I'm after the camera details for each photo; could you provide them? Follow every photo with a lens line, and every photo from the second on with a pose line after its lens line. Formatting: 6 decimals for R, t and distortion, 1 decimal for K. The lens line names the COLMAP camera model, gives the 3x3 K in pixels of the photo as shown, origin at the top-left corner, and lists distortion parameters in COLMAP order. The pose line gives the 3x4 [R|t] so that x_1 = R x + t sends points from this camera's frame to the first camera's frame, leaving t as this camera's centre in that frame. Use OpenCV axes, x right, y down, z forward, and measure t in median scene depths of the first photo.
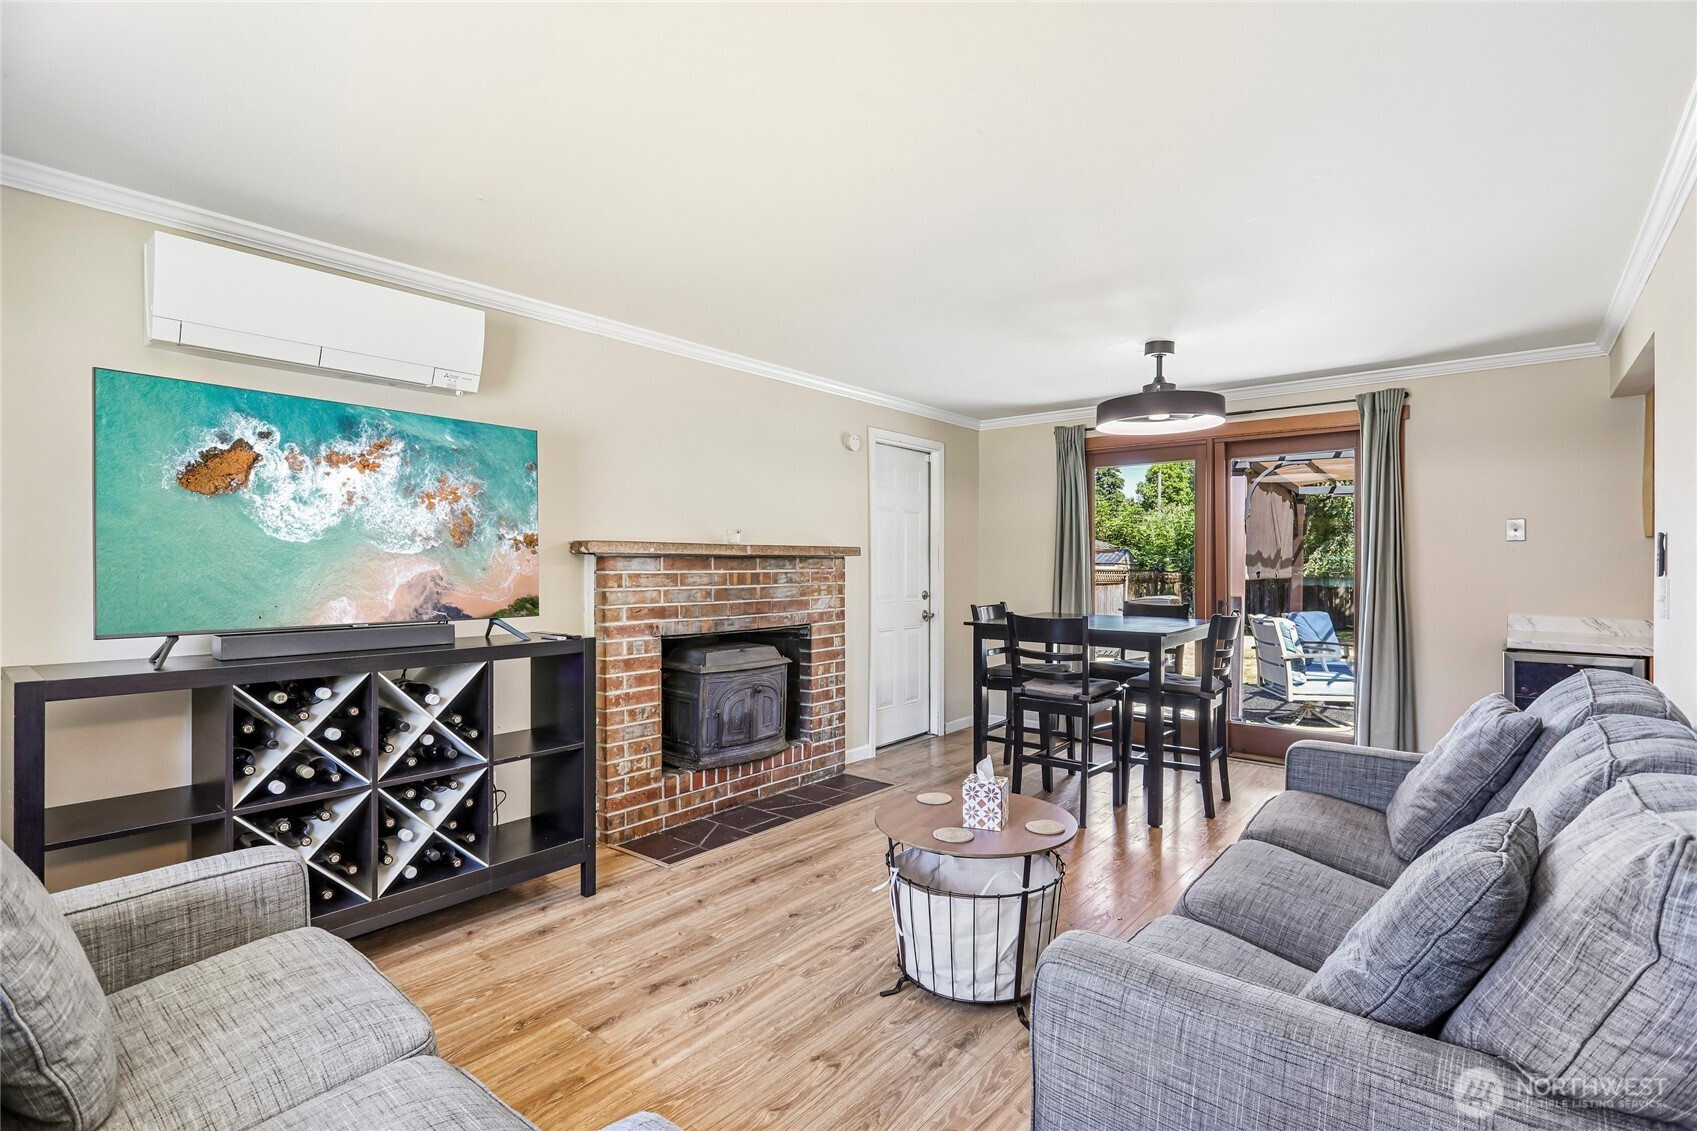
lens RADIAL K [[793.8, 0, 852.5], [0, 793.8, 569.2], [0, 0, 1]] dist [-0.002995, 0.001015]
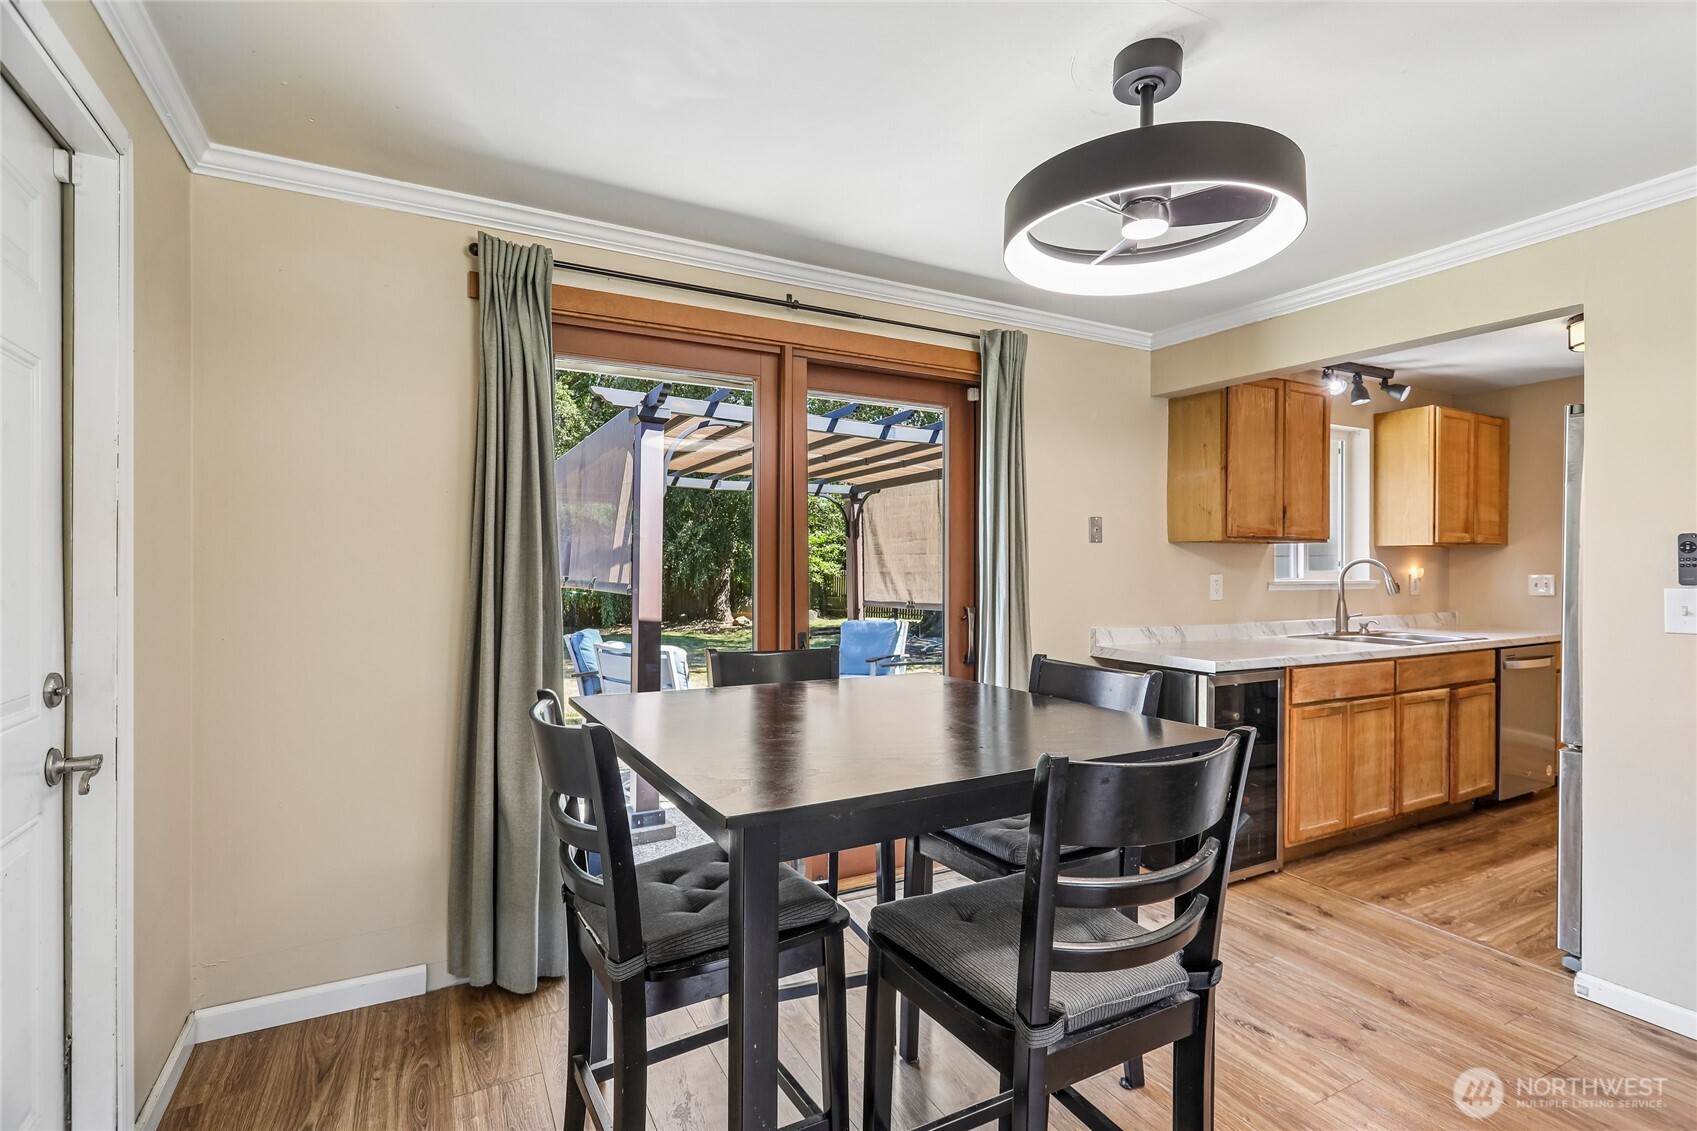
lens RADIAL K [[793.8, 0, 852.5], [0, 793.8, 569.2], [0, 0, 1]] dist [-0.002995, 0.001015]
pose [[0.379471, -0.001687, 0.925202, -0.062027], [0.004365, 0.999990, 0.000033, -0.007254], [-0.925193, 0.004026, 0.379475, 0.851551]]
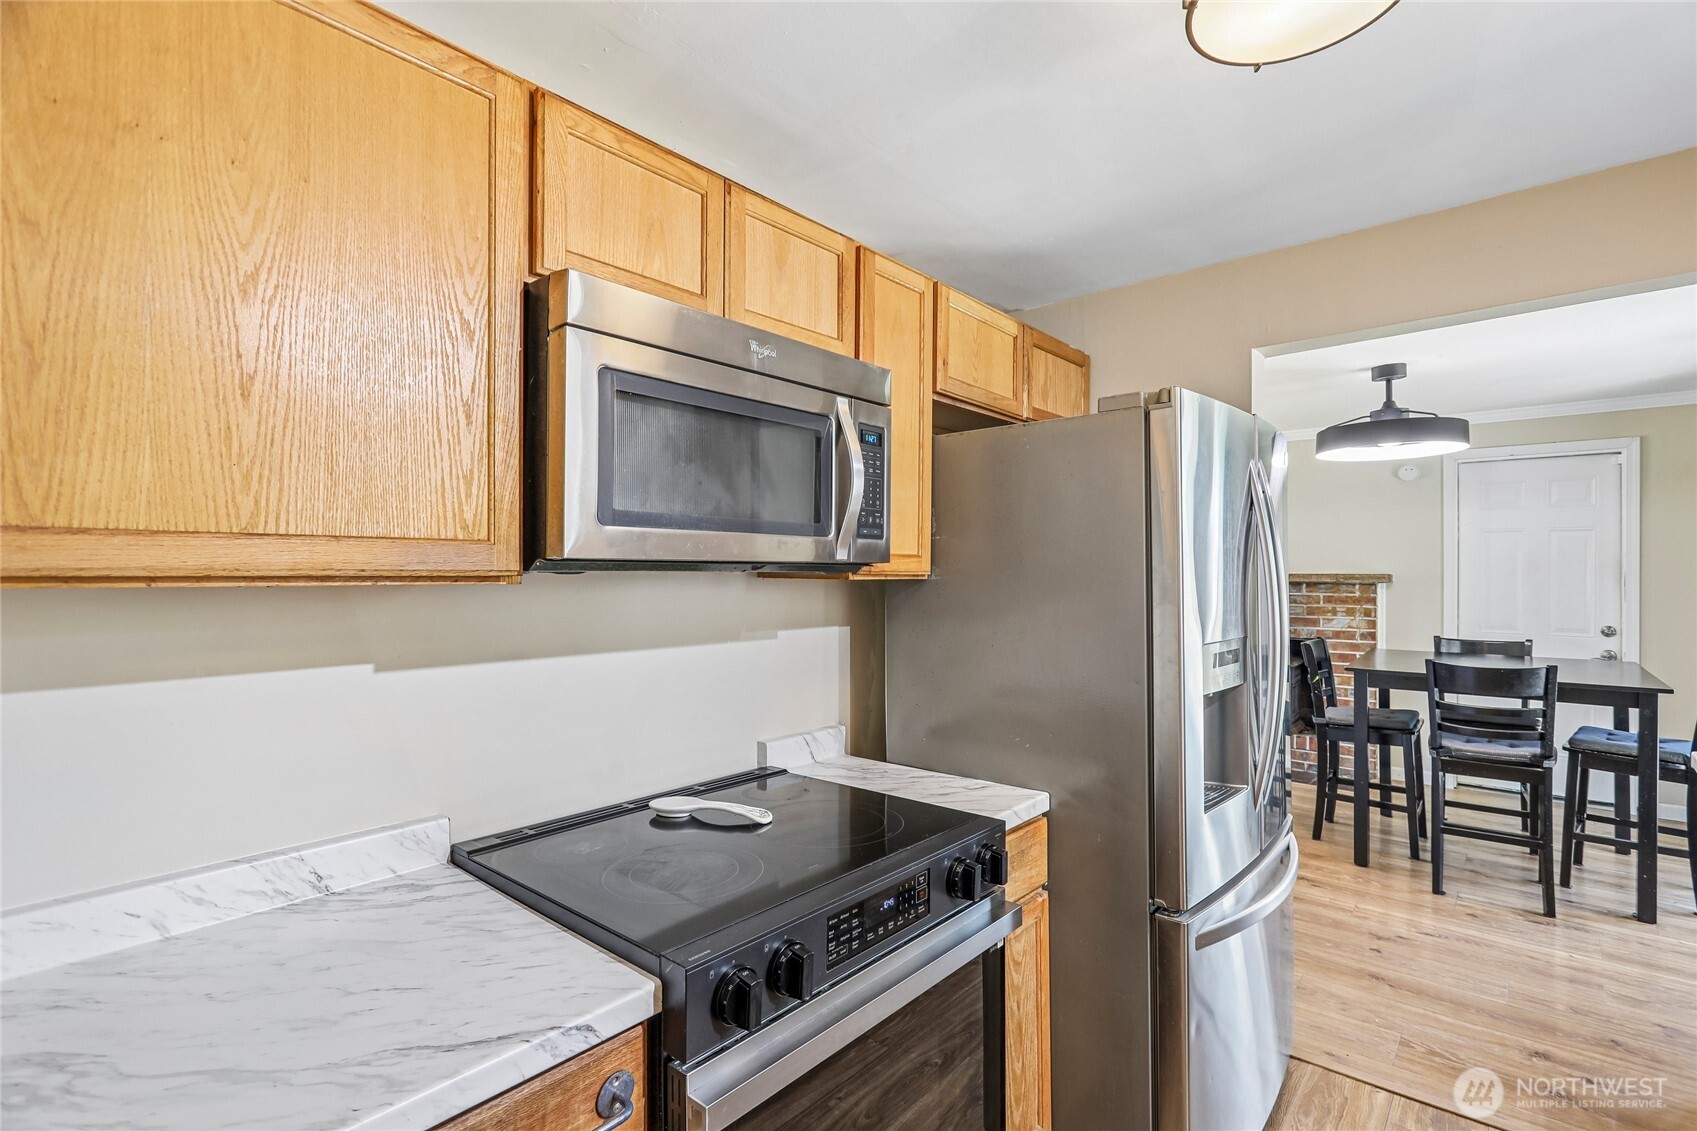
lens RADIAL K [[793.8, 0, 852.5], [0, 793.8, 569.2], [0, 0, 1]] dist [-0.002995, 0.001015]
pose [[-0.021632, 0.002663, -0.999762, 1.169186], [-0.007450, 0.999968, 0.002825, -0.034981], [0.999738, 0.007509, -0.021611, 0.326039]]
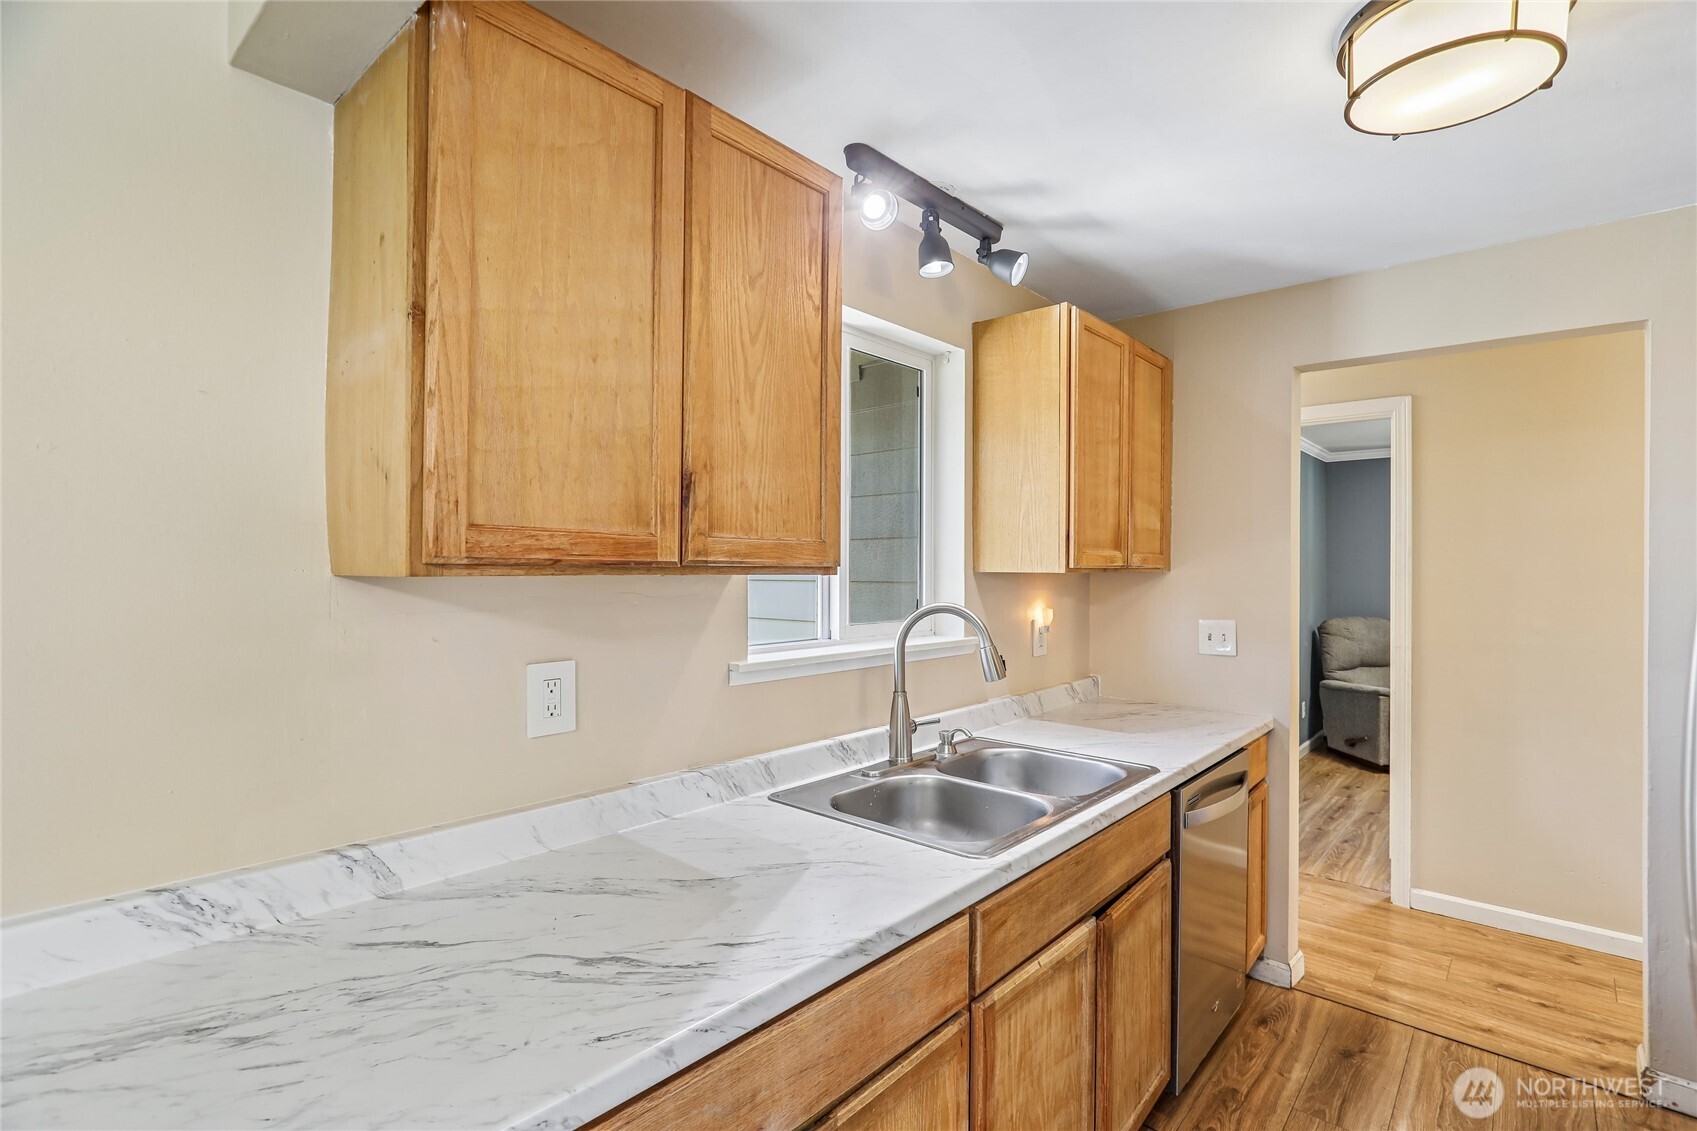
lens RADIAL K [[793.8, 0, 852.5], [0, 793.8, 569.2], [0, 0, 1]] dist [-0.002995, 0.001015]
pose [[0.026627, 0.000094, 0.999645, 0.605403], [0.001678, 0.999999, -0.000139, -0.036608], [-0.999644, 0.001681, 0.026627, 0.682333]]
